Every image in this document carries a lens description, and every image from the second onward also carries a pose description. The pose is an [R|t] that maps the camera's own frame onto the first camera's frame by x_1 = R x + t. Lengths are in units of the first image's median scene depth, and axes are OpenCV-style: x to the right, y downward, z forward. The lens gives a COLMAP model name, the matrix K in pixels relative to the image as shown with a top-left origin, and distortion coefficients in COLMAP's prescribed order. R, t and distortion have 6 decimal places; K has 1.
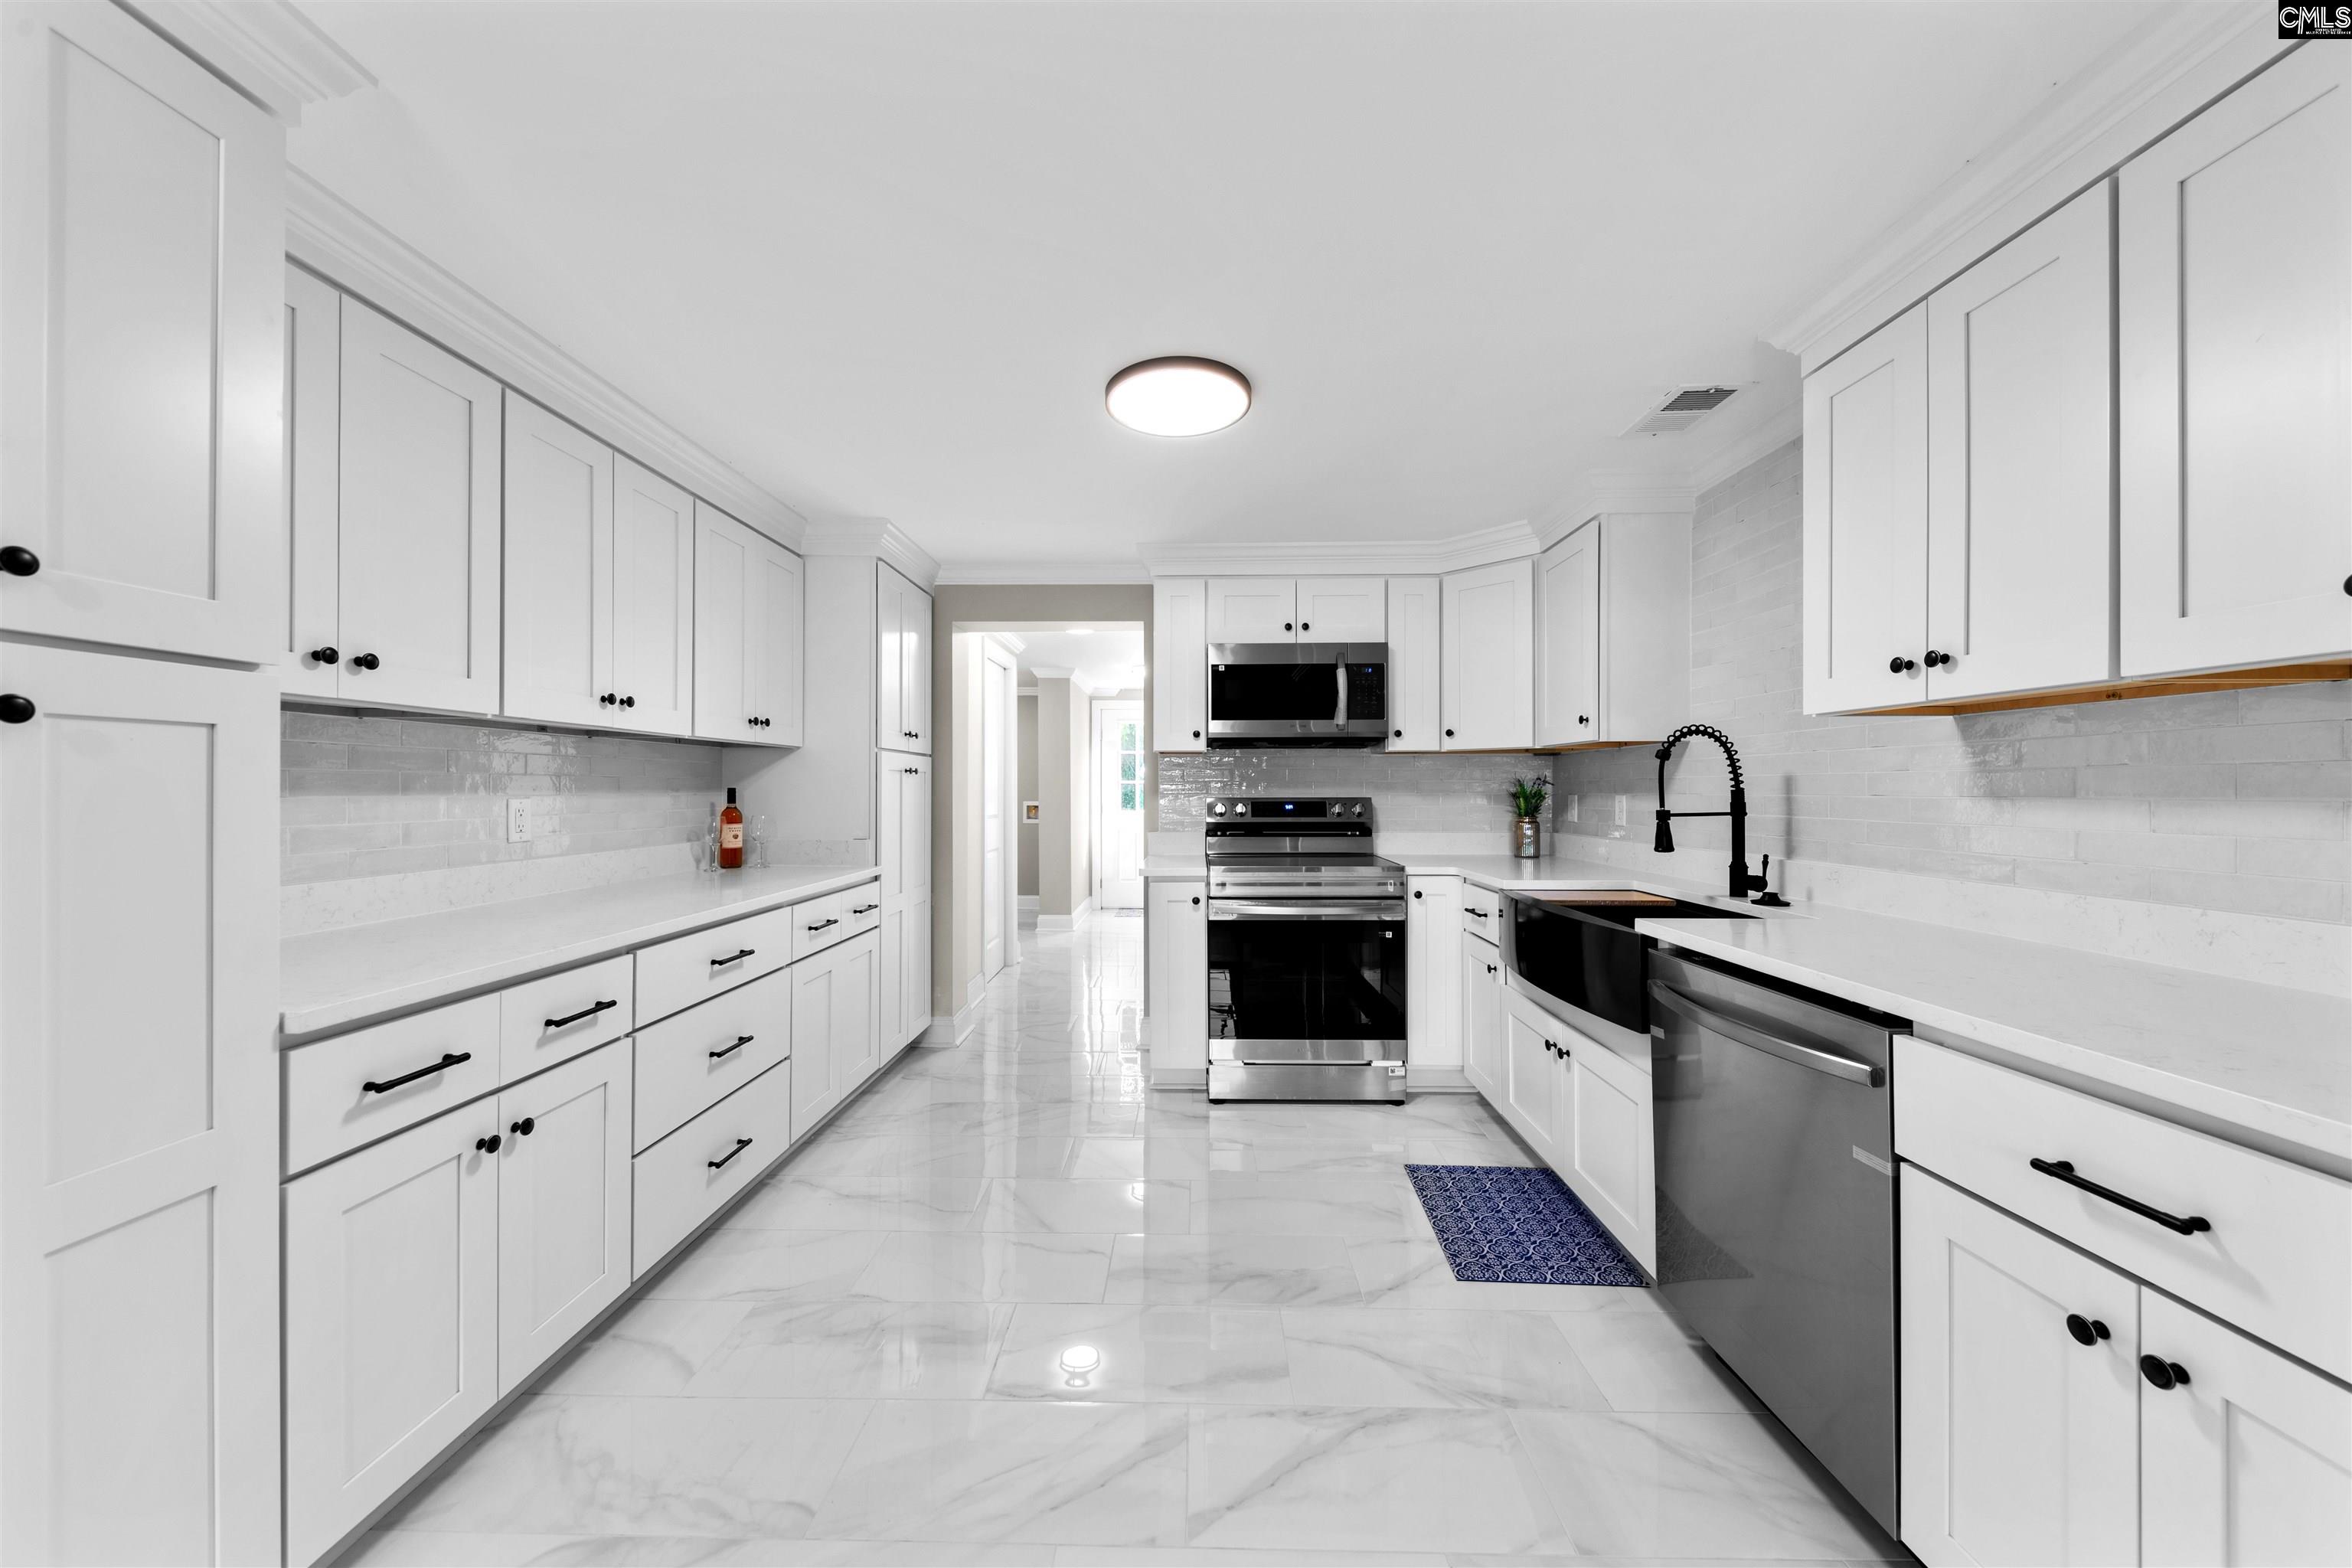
lens RADIAL K [[813.8, 0, 1175.3], [0, 813.8, 788.2], [0, 0, 1]] dist [0.009063, -0.004448]
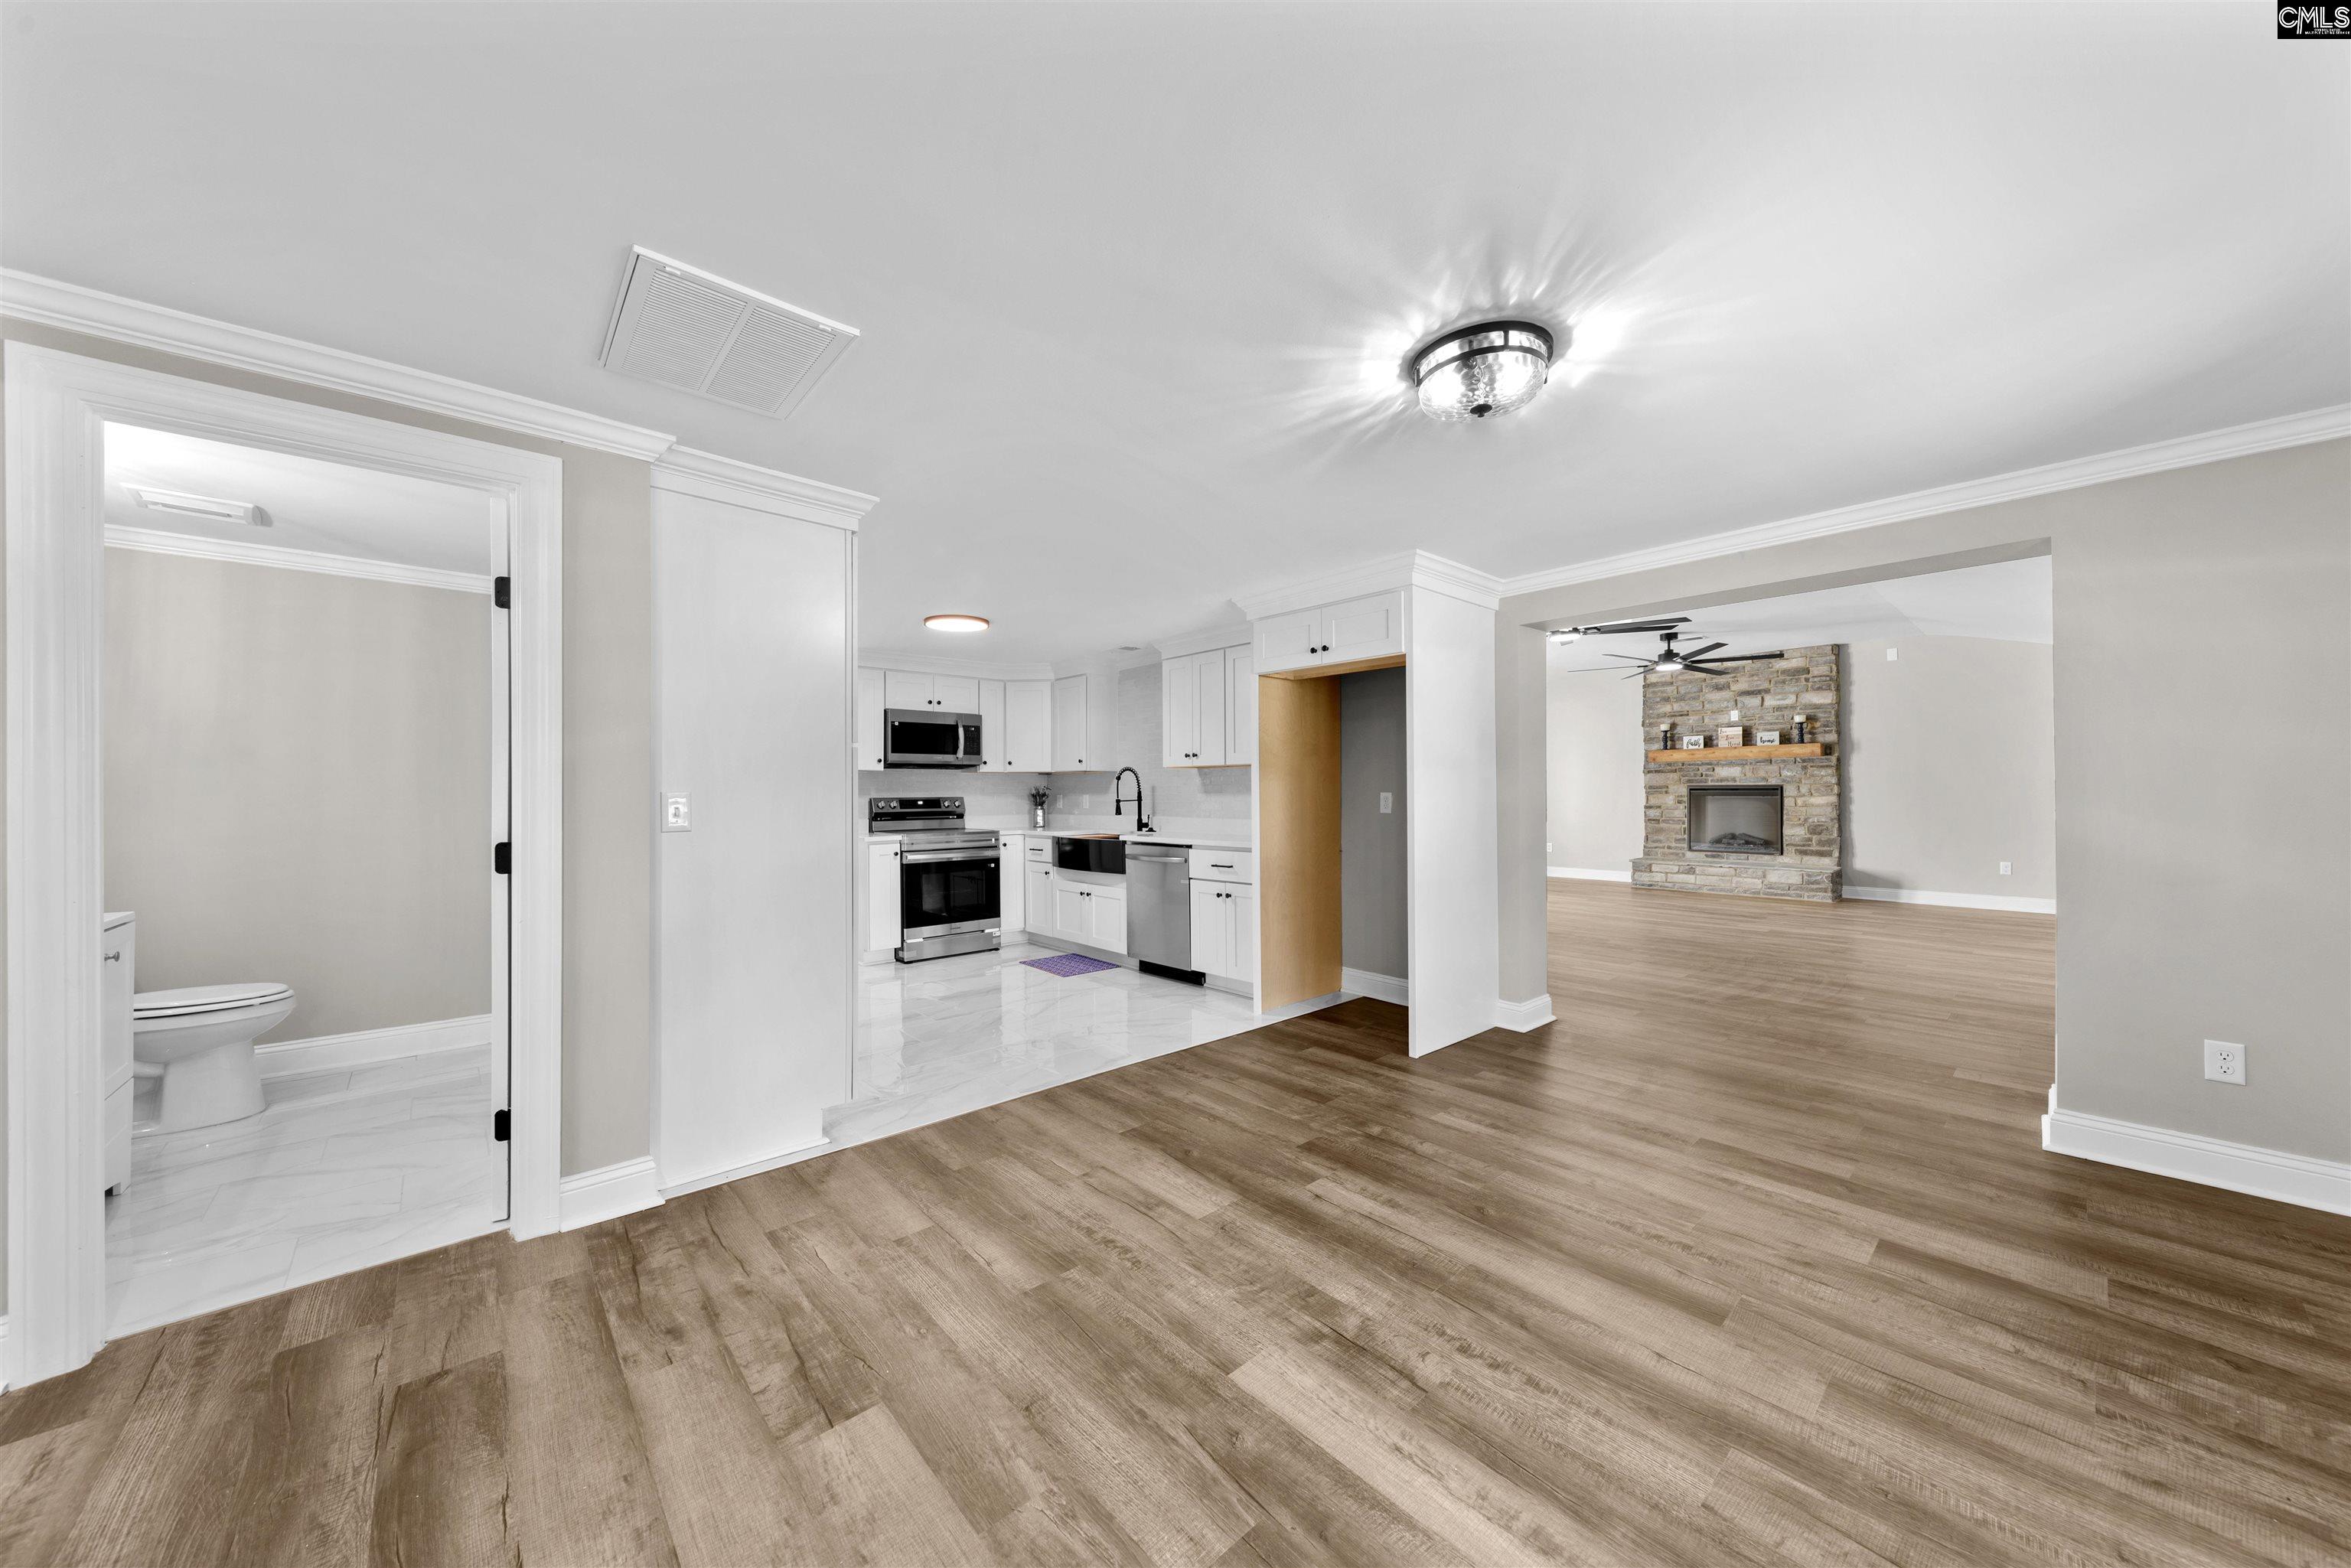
lens RADIAL K [[815.5, 0, 1181.6], [0, 815.5, 782.3], [0, 0, 1]] dist [0.000924, -0.000036]
pose [[0.729641, 0.005057, 0.683811, -0.799370], [0.004726, 0.999911, -0.012437, 0.004721], [-0.683814, 0.012306, 0.729553, -0.807010]]
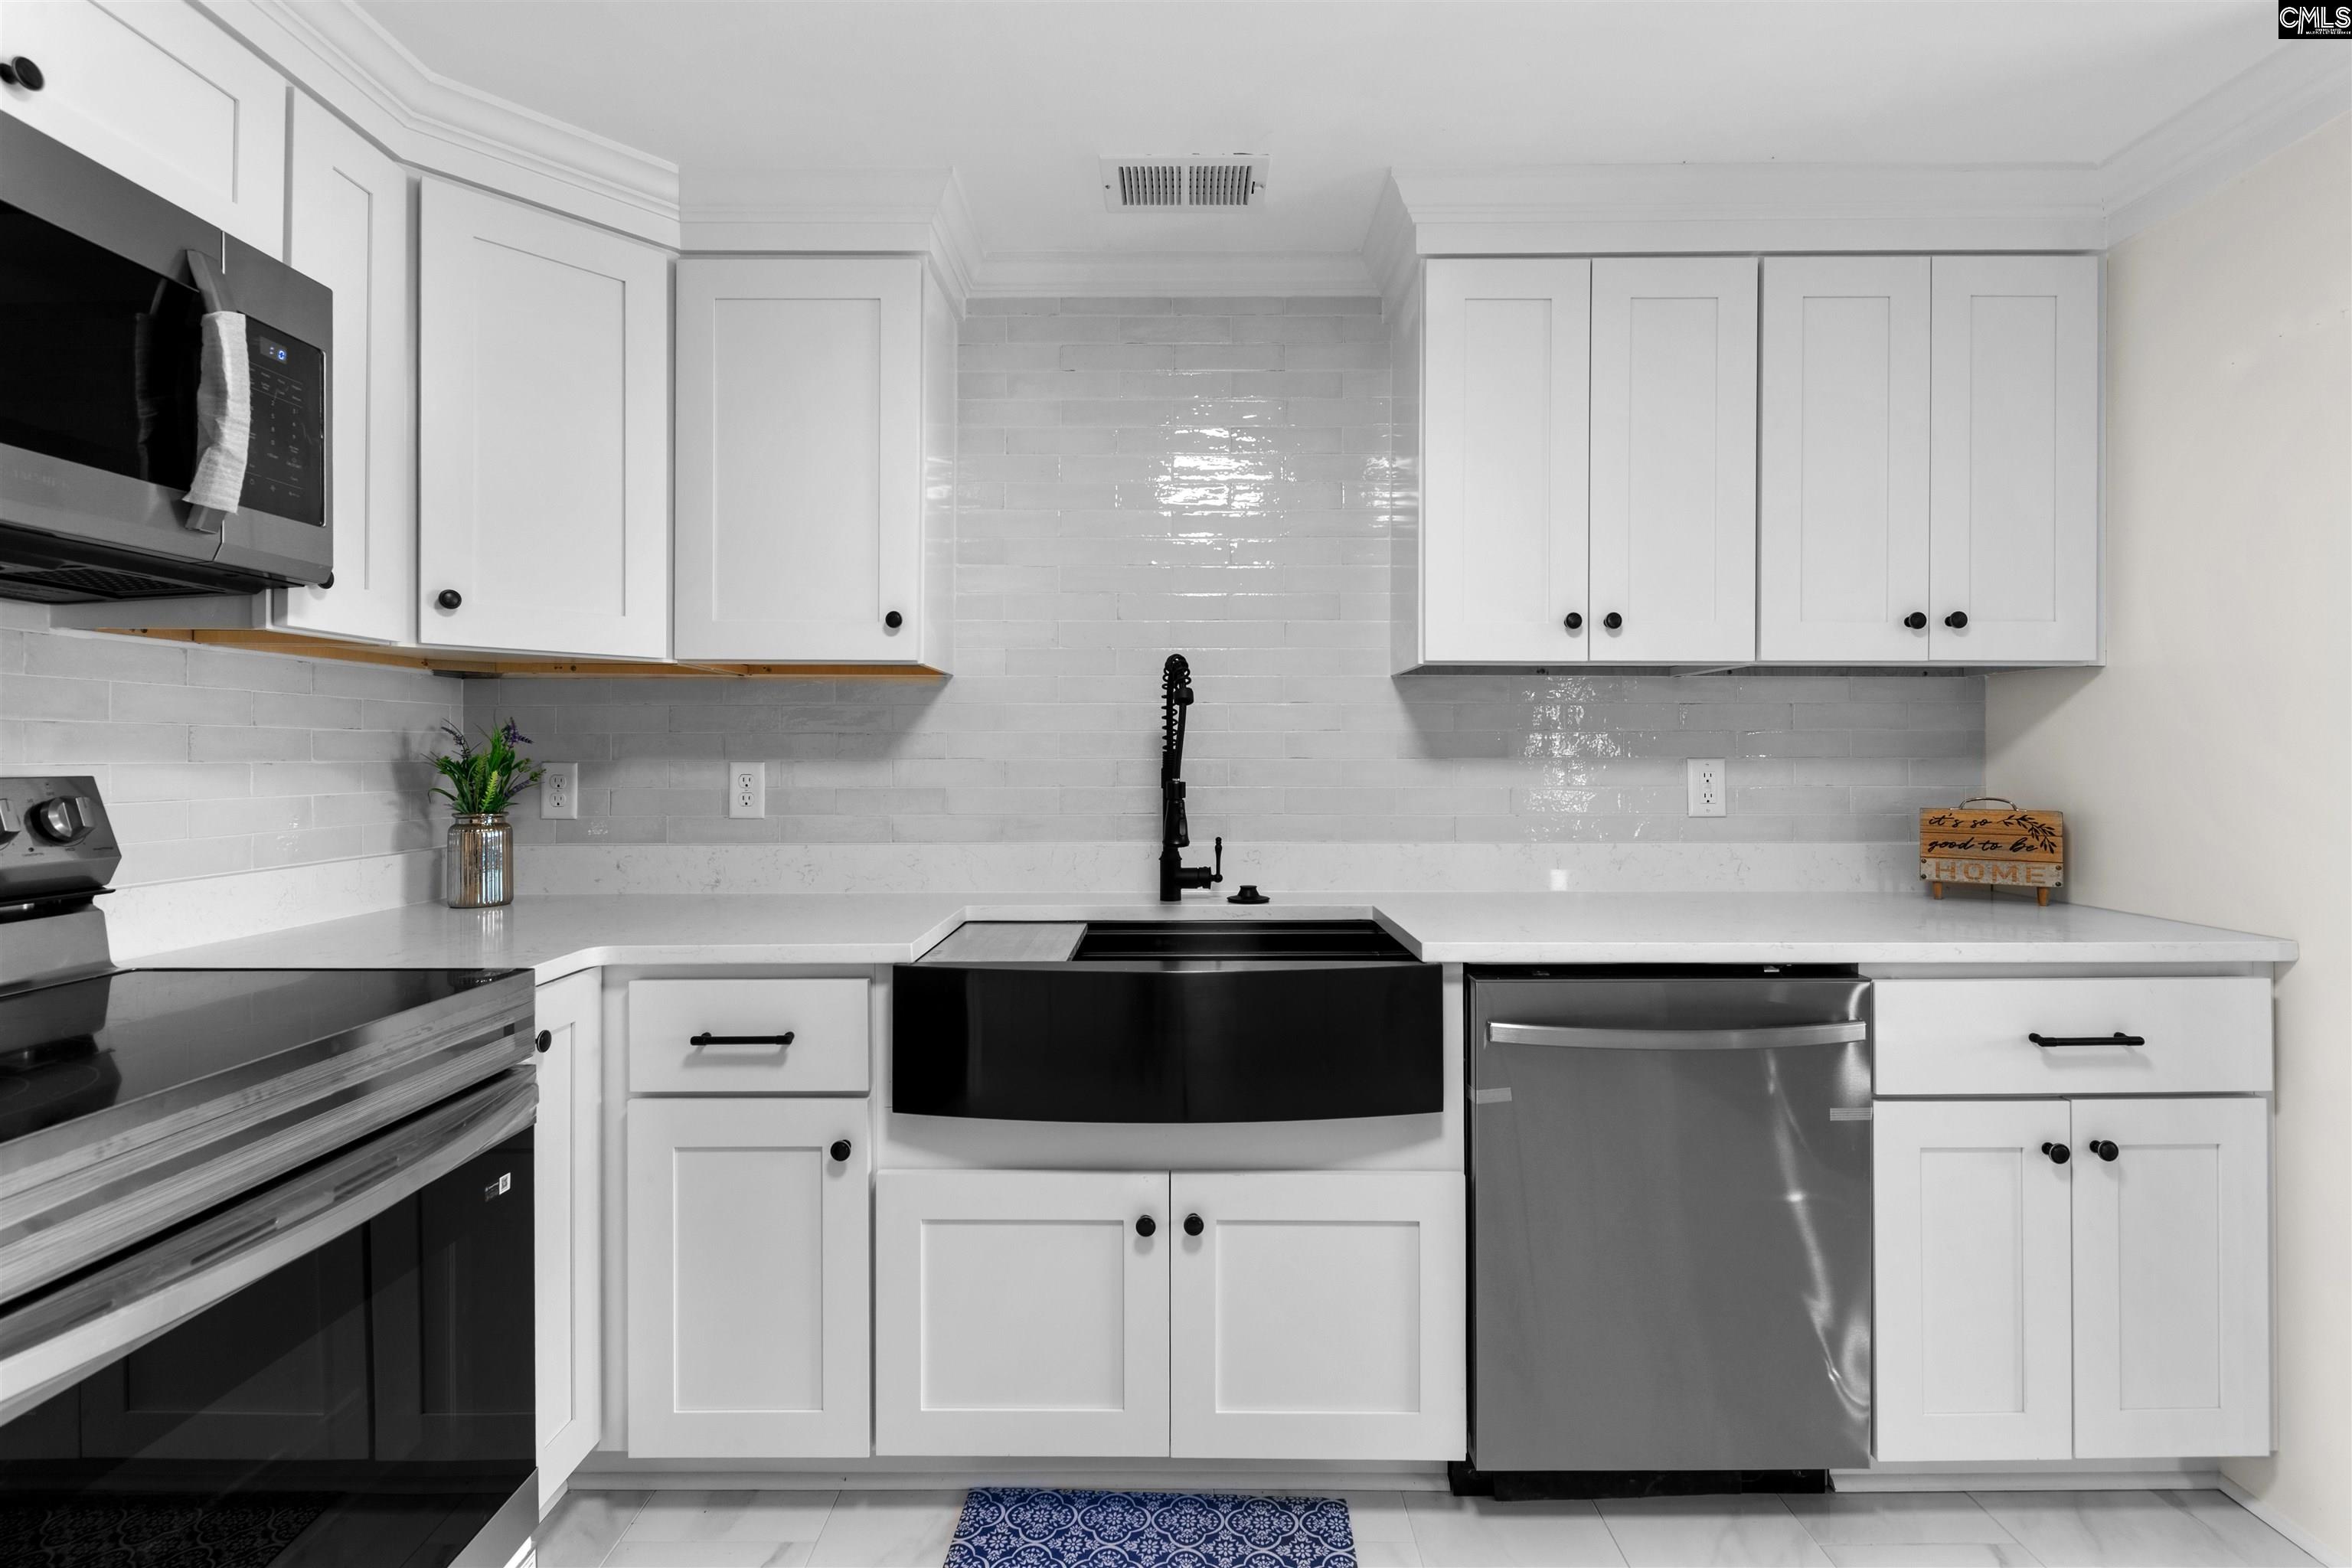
lens RADIAL K [[1076.8, 0, 1169.3], [0, 1076.8, 749.8], [0, 0, 1]] dist [0.000278, -0.000216]
pose [[-0.019330, 0.005441, 0.999798, -0.193408], [-0.000399, 0.999985, -0.005450, 0.004346], [-0.999813, -0.000505, -0.019328, 0.772288]]
